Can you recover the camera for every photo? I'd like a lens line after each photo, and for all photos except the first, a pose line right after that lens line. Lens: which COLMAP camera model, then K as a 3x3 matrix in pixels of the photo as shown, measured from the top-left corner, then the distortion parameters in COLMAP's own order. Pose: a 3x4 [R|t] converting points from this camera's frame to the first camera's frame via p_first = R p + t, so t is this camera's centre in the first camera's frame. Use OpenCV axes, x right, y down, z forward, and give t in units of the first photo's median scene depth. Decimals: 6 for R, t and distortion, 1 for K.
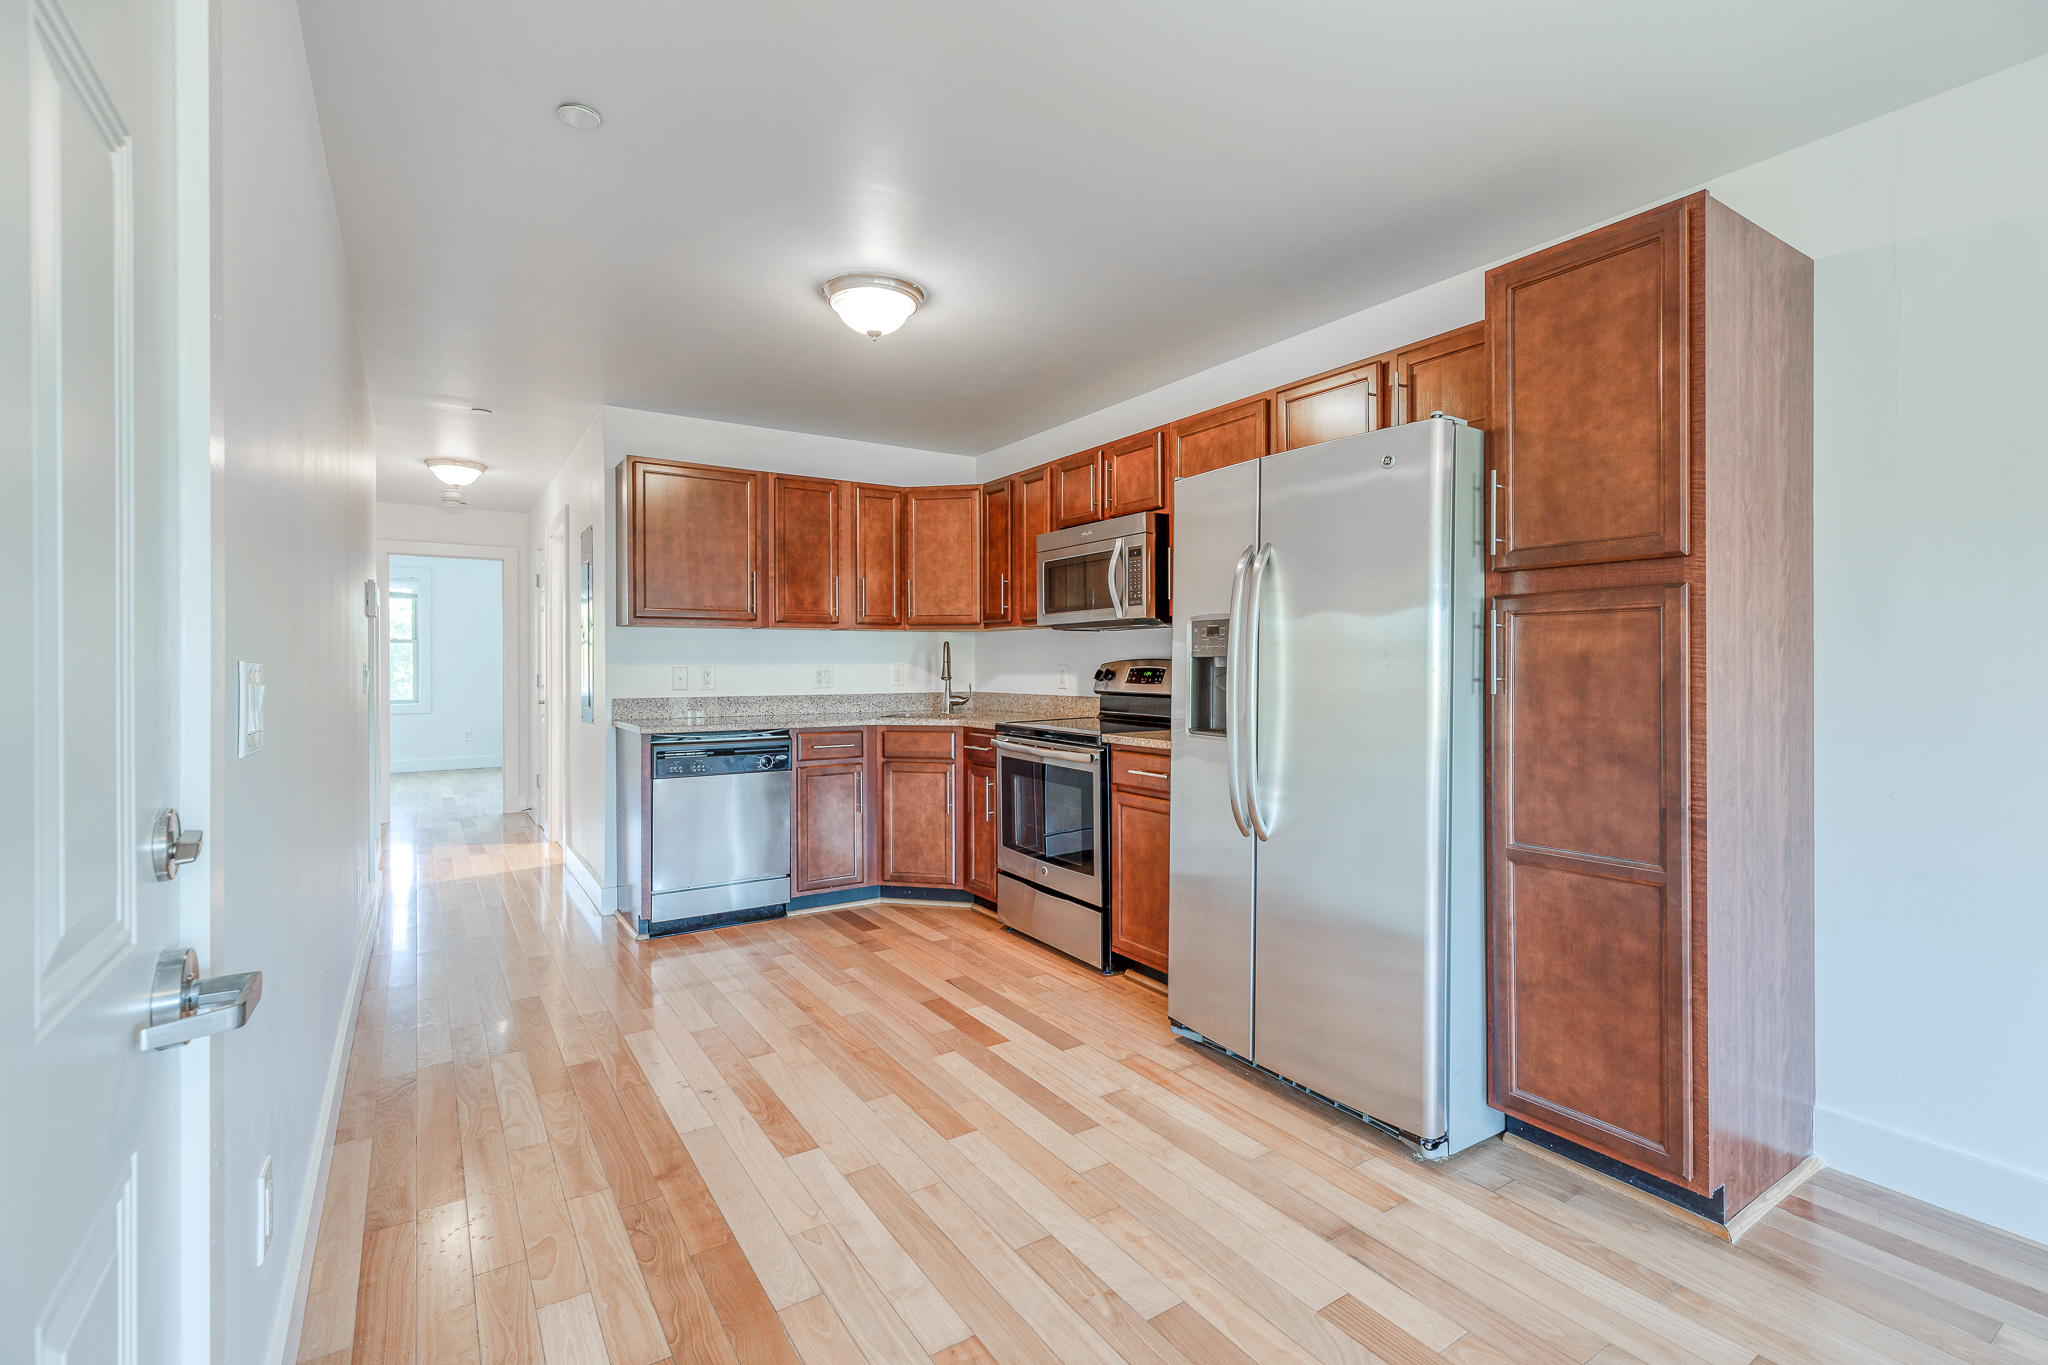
lens RADIAL K [[921.9, 0, 1028.1], [0, 921.9, 670.2], [0, 0, 1]] dist [0.007178, -0.001383]
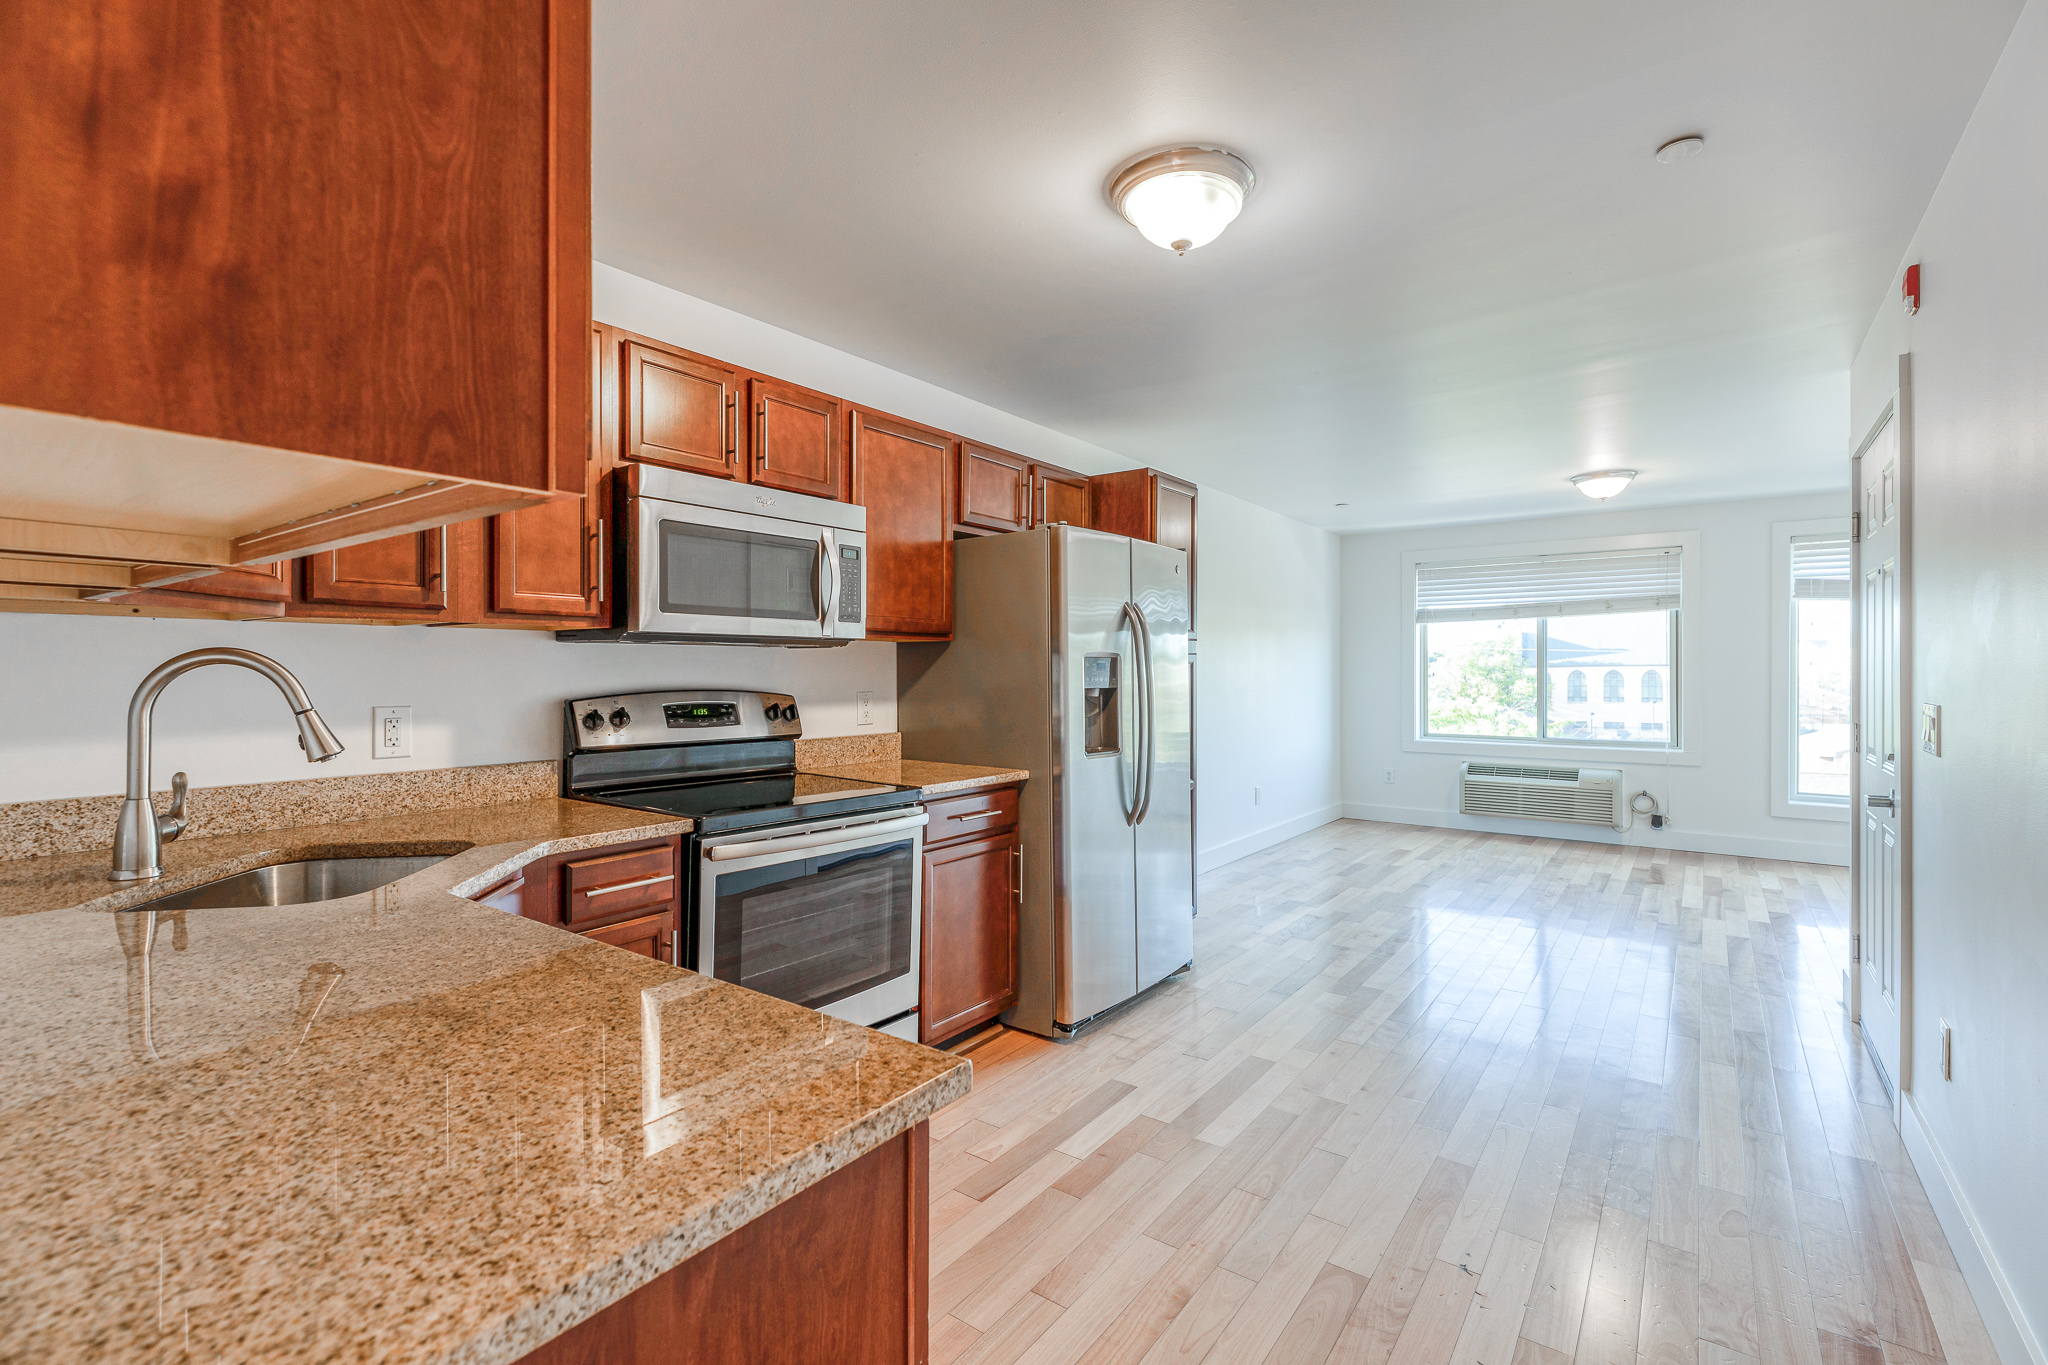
lens RADIAL K [[921.9, 0, 1018.4], [0, 921.9, 670.0], [0, 0, 1]] dist [0.007178, -0.001383]
pose [[-0.342943, 0.001601, 0.939355, -0.692112], [0.004937, 0.999988, 0.000098, -0.030437], [-0.939343, 0.004671, -0.342947, 1.183386]]
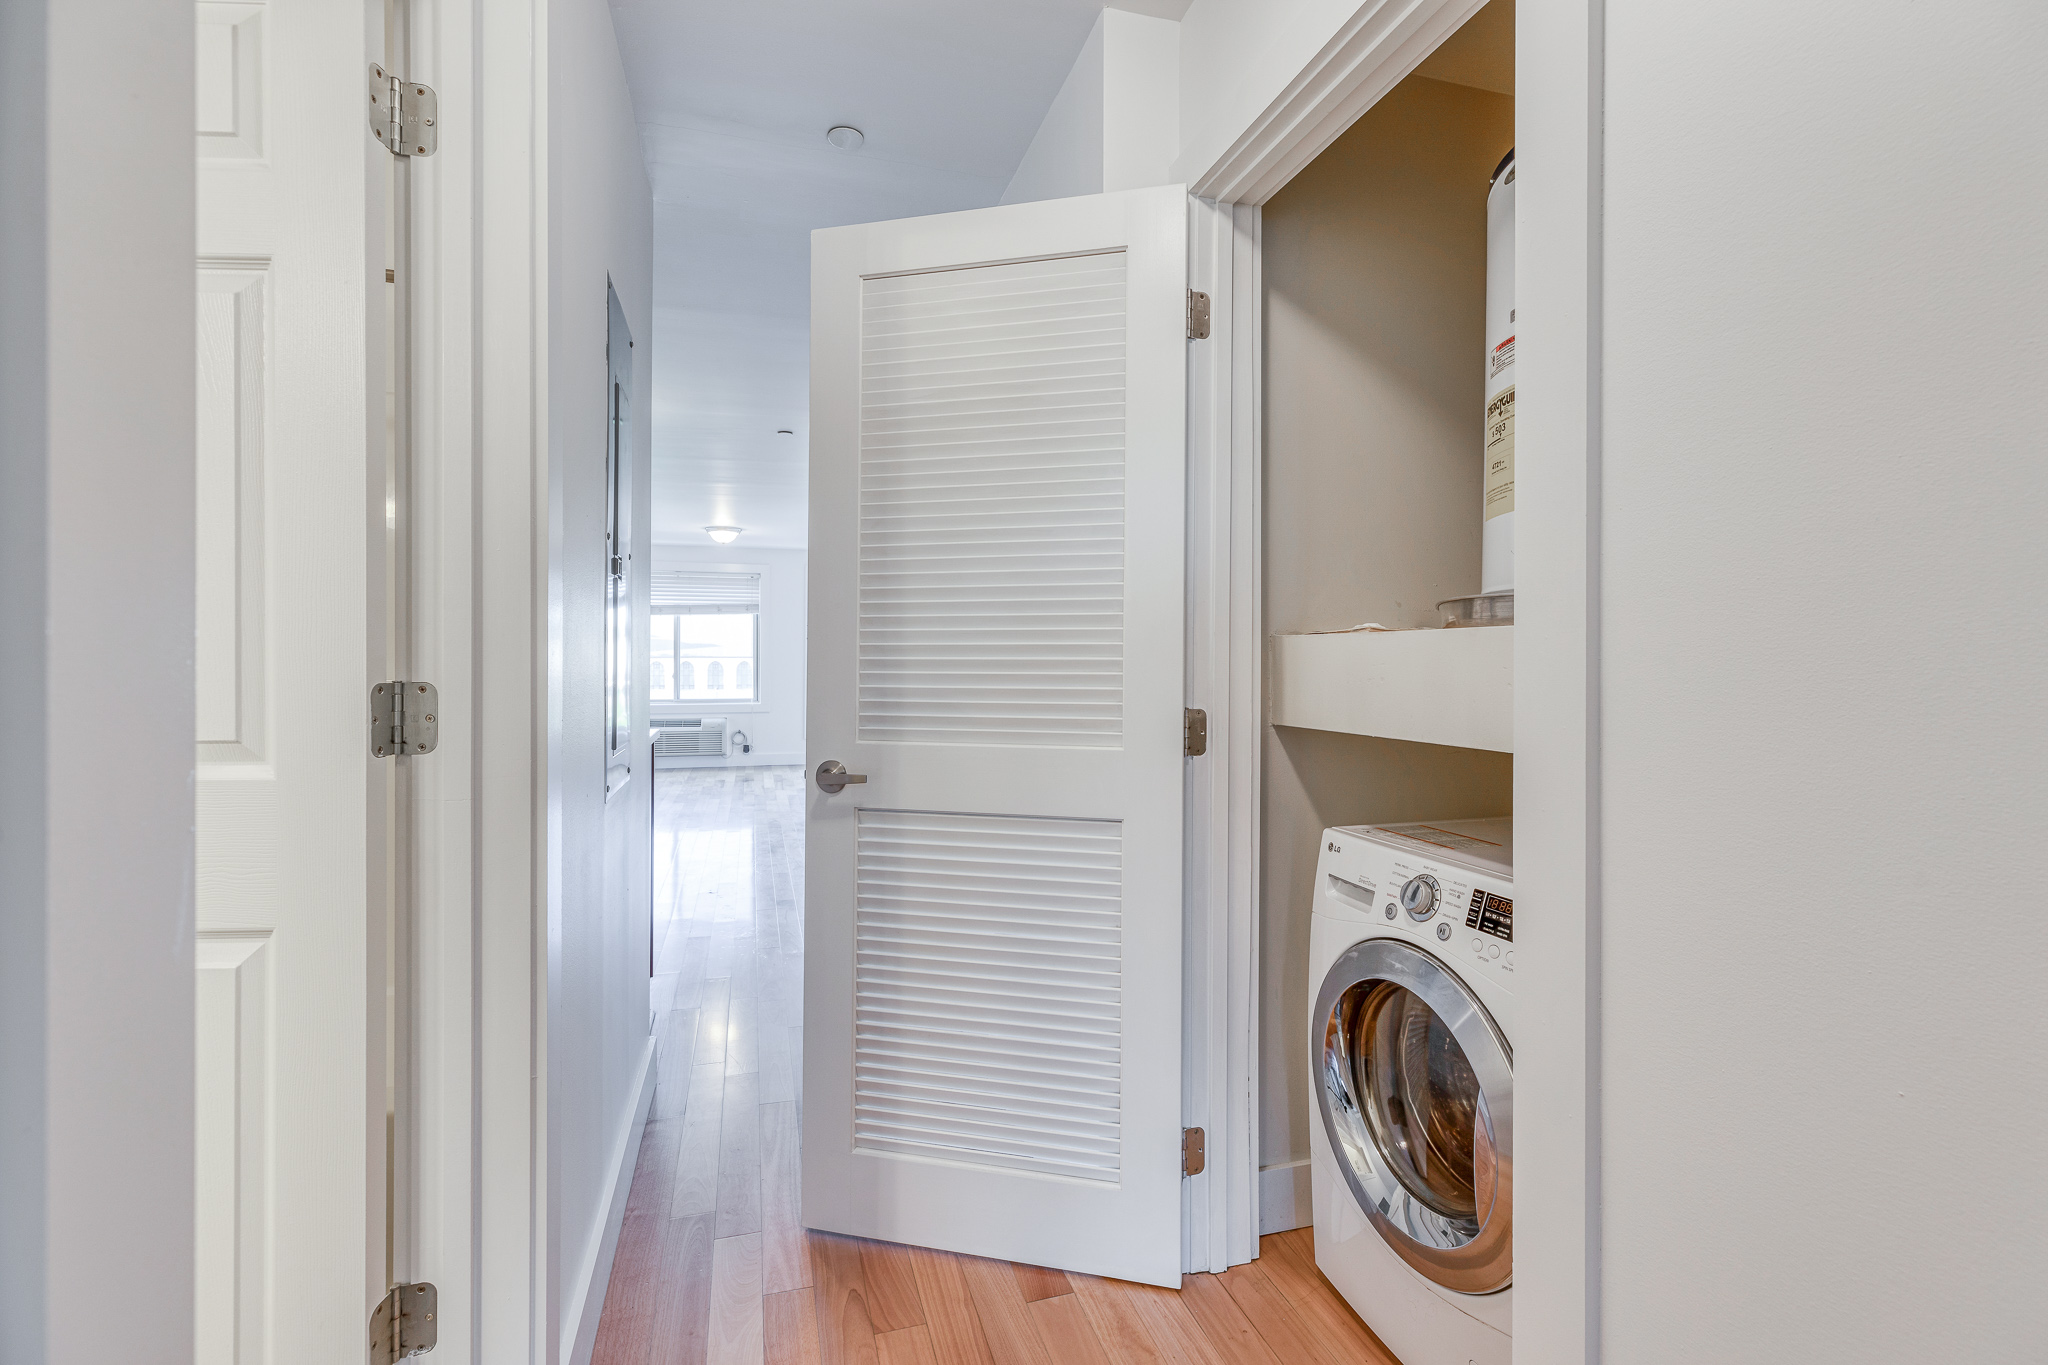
lens RADIAL K [[921.9, 0, 1034.4], [0, 921.9, 652.2], [0, 0, 1]] dist [0.007178, -0.001383]
pose [[-0.960229, 0.007311, 0.279118, -1.073098], [0.004612, 0.999936, -0.010324, 0.011665], [-0.279175, -0.008626, -0.960201, 1.888157]]
